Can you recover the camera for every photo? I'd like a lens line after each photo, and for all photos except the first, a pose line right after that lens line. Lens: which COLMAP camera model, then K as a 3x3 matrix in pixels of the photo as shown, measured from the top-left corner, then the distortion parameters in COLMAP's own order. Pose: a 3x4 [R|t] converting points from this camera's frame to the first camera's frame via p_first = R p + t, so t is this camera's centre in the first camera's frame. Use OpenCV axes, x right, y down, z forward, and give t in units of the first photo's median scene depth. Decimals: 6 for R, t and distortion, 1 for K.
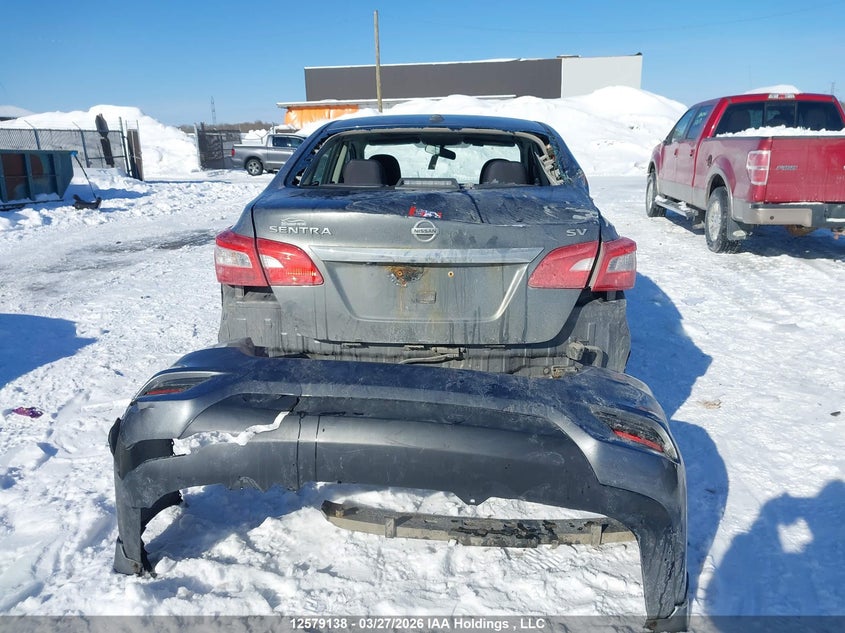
lens RADIAL K [[651.5, 0, 422.5], [0, 651.5, 316.5], [0, 0, 1]] dist [0.006994, 0.001749]
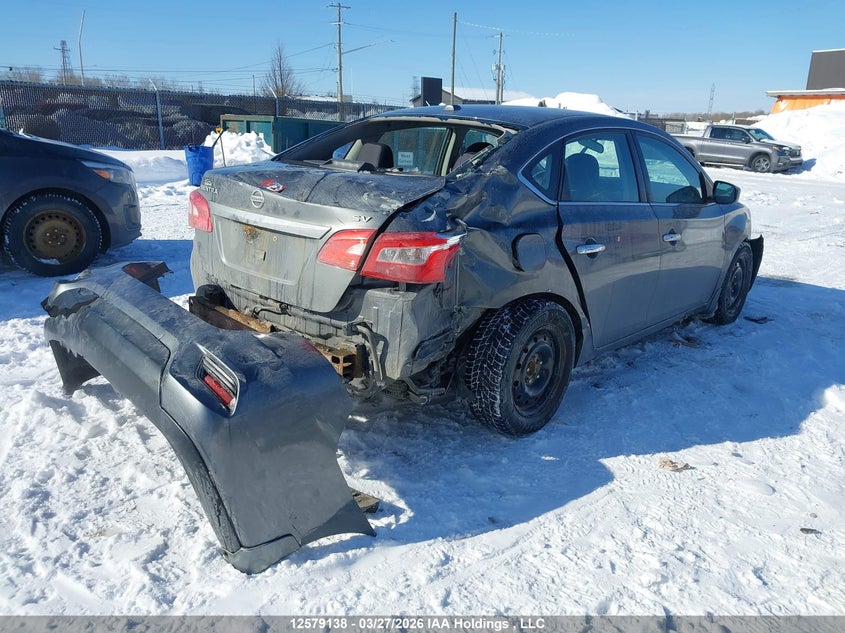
lens RADIAL K [[651.5, 0, 422.5], [0, 651.5, 316.5], [0, 0, 1]] dist [0.006994, 0.001749]
pose [[0.777282, 0.215373, -0.591141, 0.531222], [-0.205132, 0.974993, 0.085499, -0.045375], [0.594772, 0.054805, 0.802024, 0.116415]]
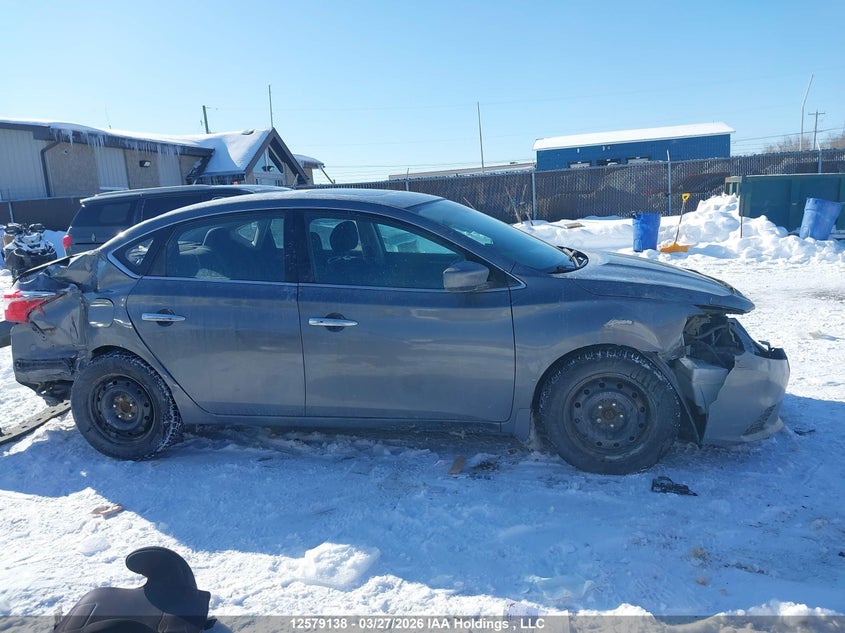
lens RADIAL K [[651.5, 0, 422.5], [0, 651.5, 316.5], [0, 0, 1]] dist [0.006994, 0.001749]
pose [[-0.134942, 0.197328, -0.971006, 0.921698], [-0.203998, 0.953443, 0.222109, -0.298204], [0.969627, 0.228055, -0.088405, 1.053033]]
